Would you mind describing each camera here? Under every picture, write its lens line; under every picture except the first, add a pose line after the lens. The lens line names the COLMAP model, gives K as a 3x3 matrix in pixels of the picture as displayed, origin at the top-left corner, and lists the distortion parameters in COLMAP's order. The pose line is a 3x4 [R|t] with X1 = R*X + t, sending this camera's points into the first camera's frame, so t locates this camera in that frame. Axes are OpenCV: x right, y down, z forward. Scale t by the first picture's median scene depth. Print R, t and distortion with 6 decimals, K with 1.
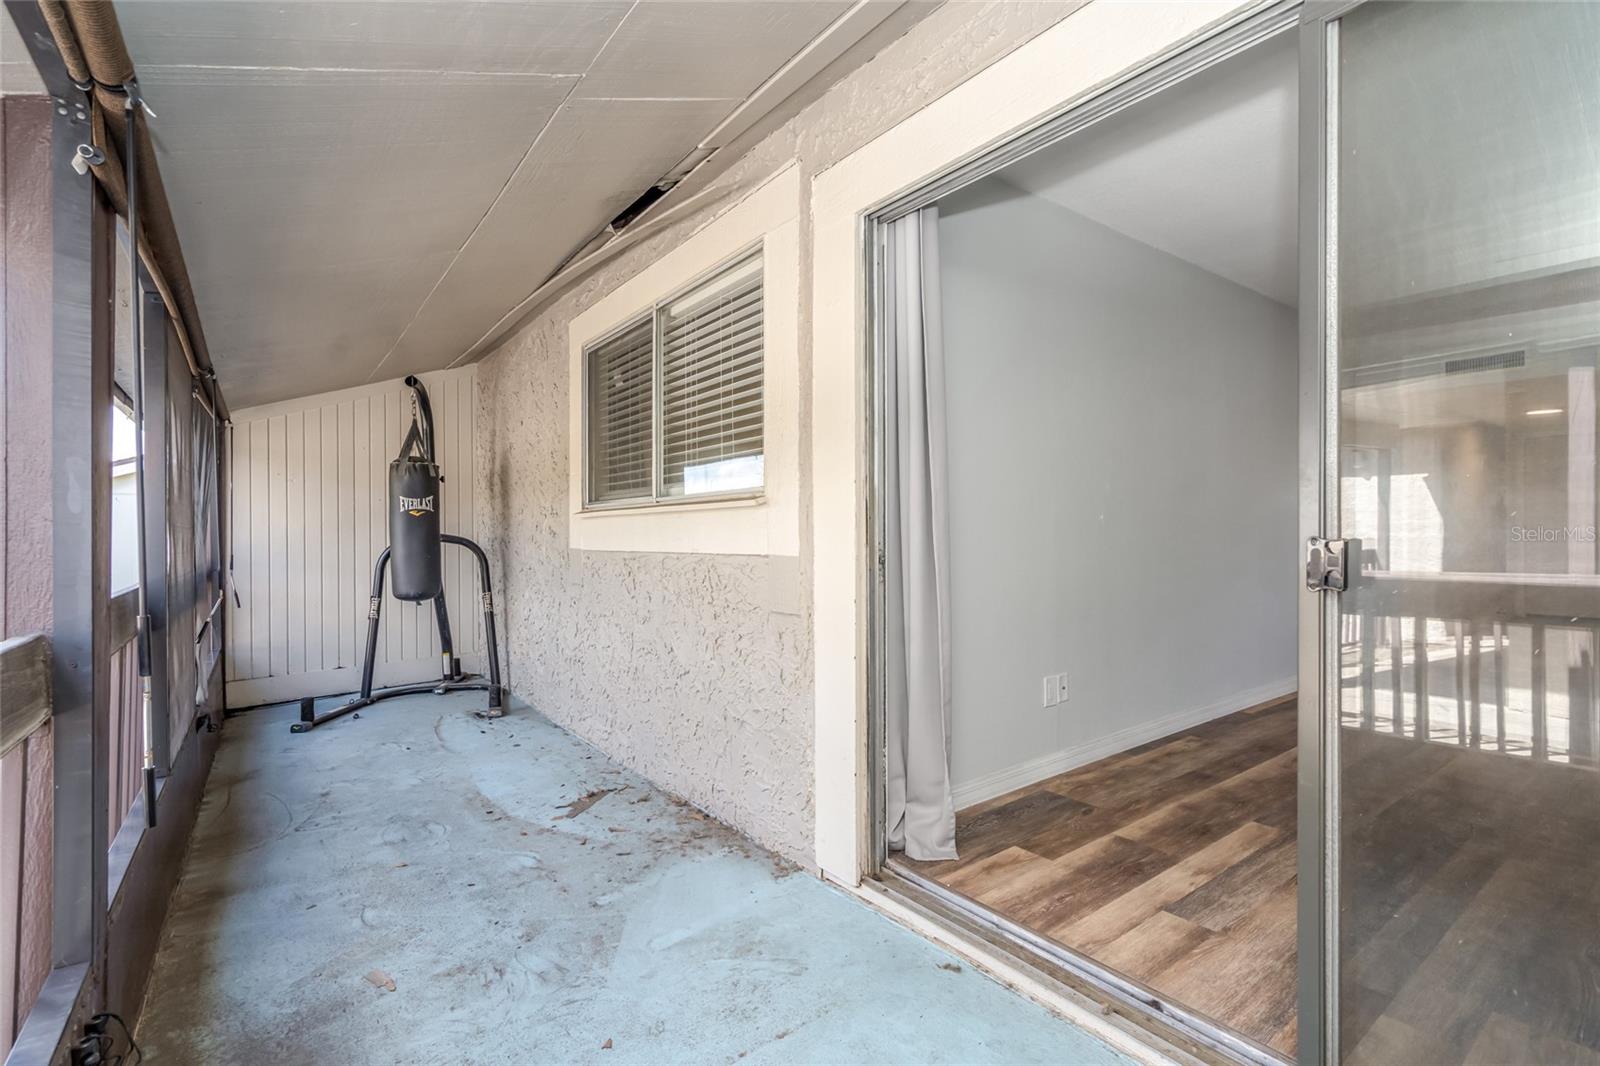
lens RADIAL K [[730.5, 0, 804.9], [0, 730.5, 540.0], [0, 0, 1]] dist [0.002762, 0.000292]
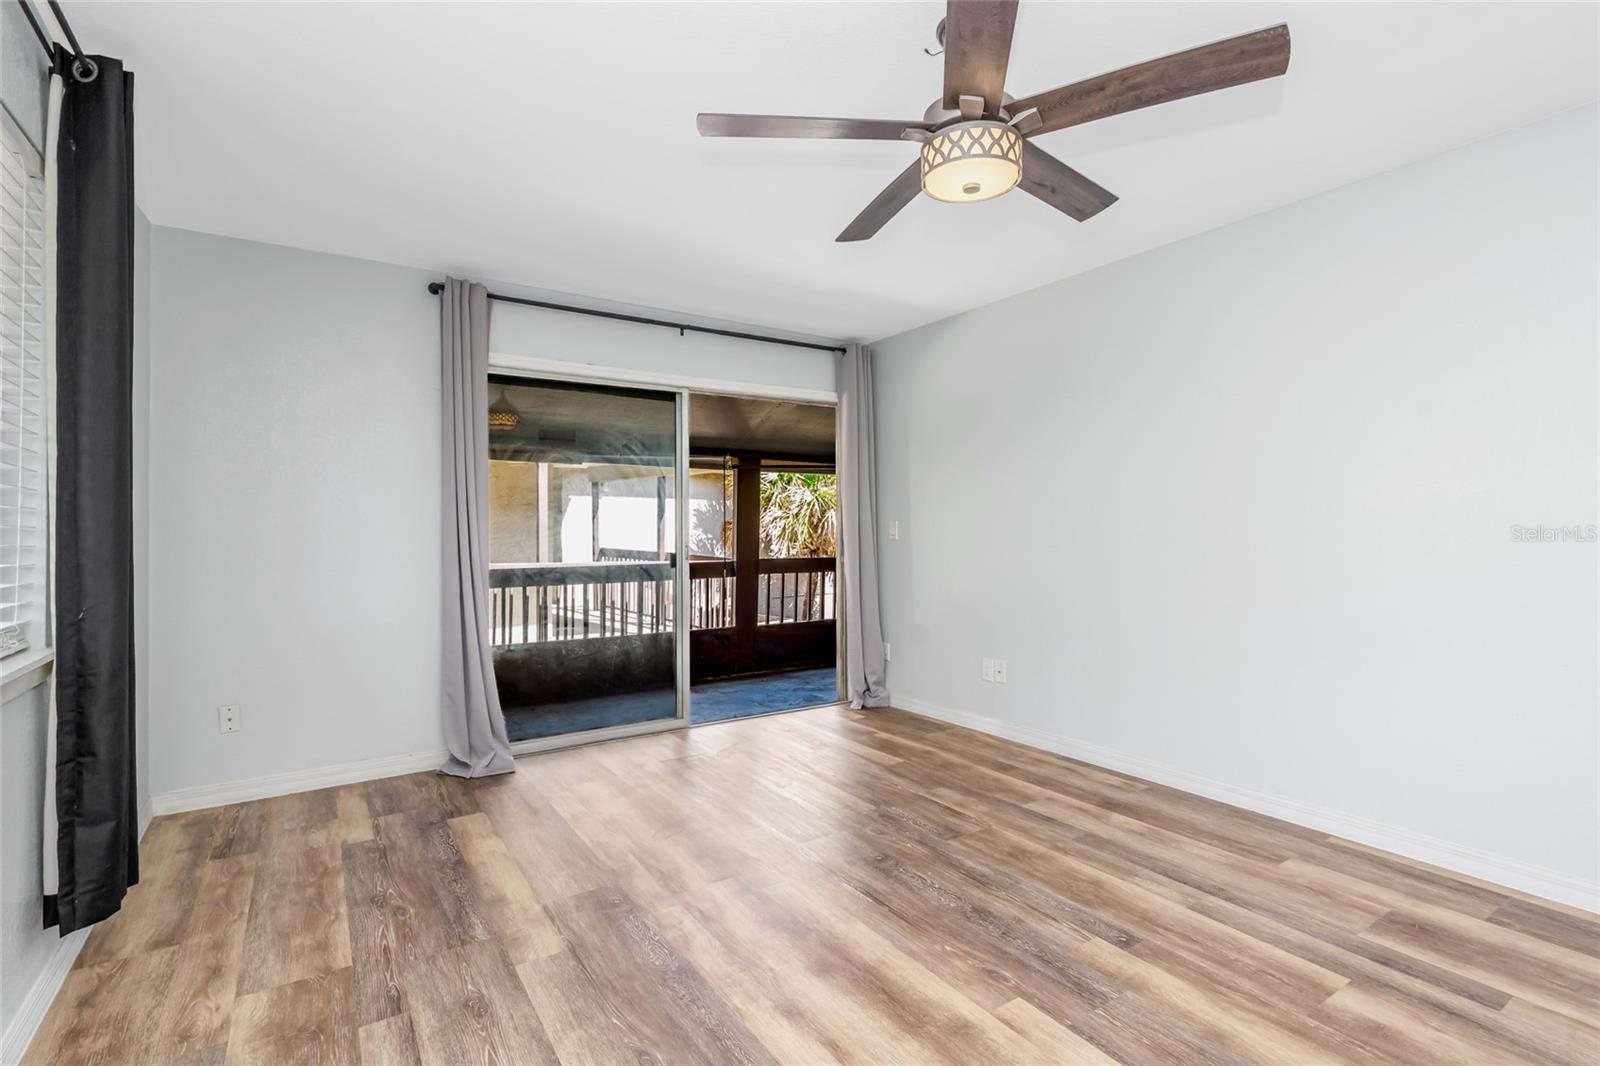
lens RADIAL K [[730.5, 0, 793.5], [0, 730.5, 538.3], [0, 0, 1]] dist [0.002762, 0.000292]
pose [[-0.070996, 0.015541, -0.997356, 1.840108], [-0.013198, 0.999776, 0.016519, -0.048004], [0.997389, 0.014336, -0.070775, 0.820802]]
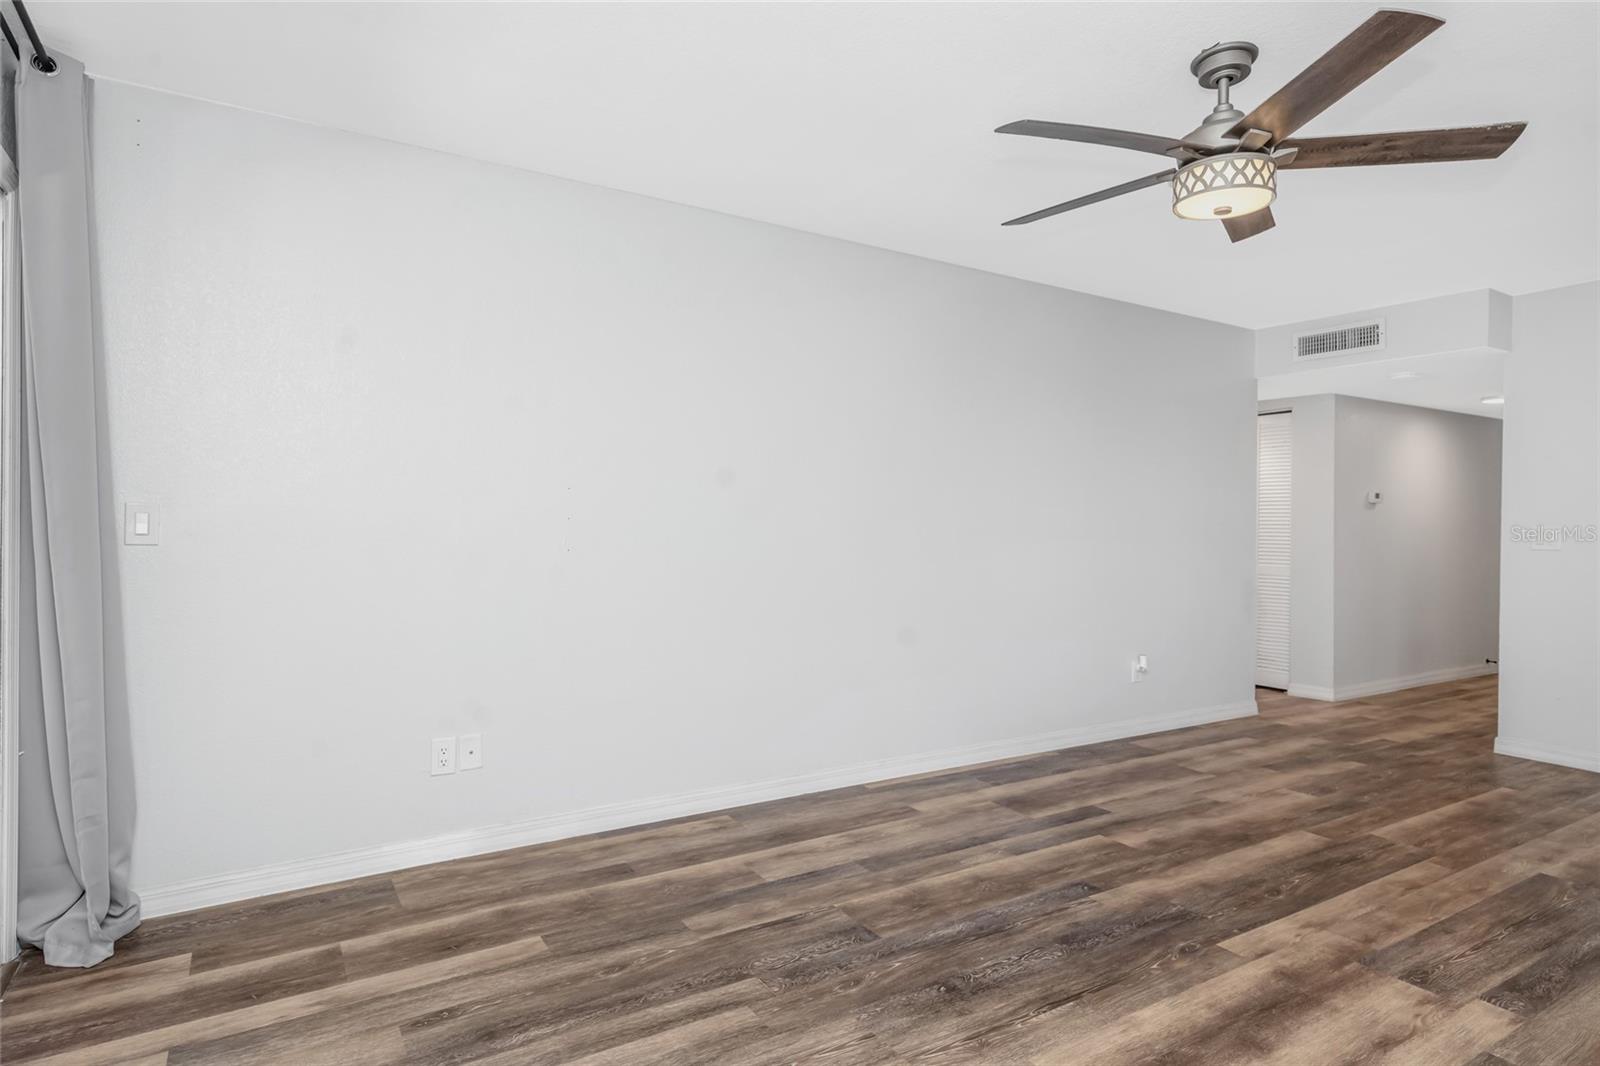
lens RADIAL K [[886.1, 0, 806.8], [0, 886.1, 533.9], [0, 0, 1]] dist [0.002293, 0.003559]
pose [[0.995028, 0.012669, -0.098790, 0.907338], [-0.013467, 0.999882, -0.007413, -0.032625], [0.098684, 0.008707, 0.995081, 0.089205]]
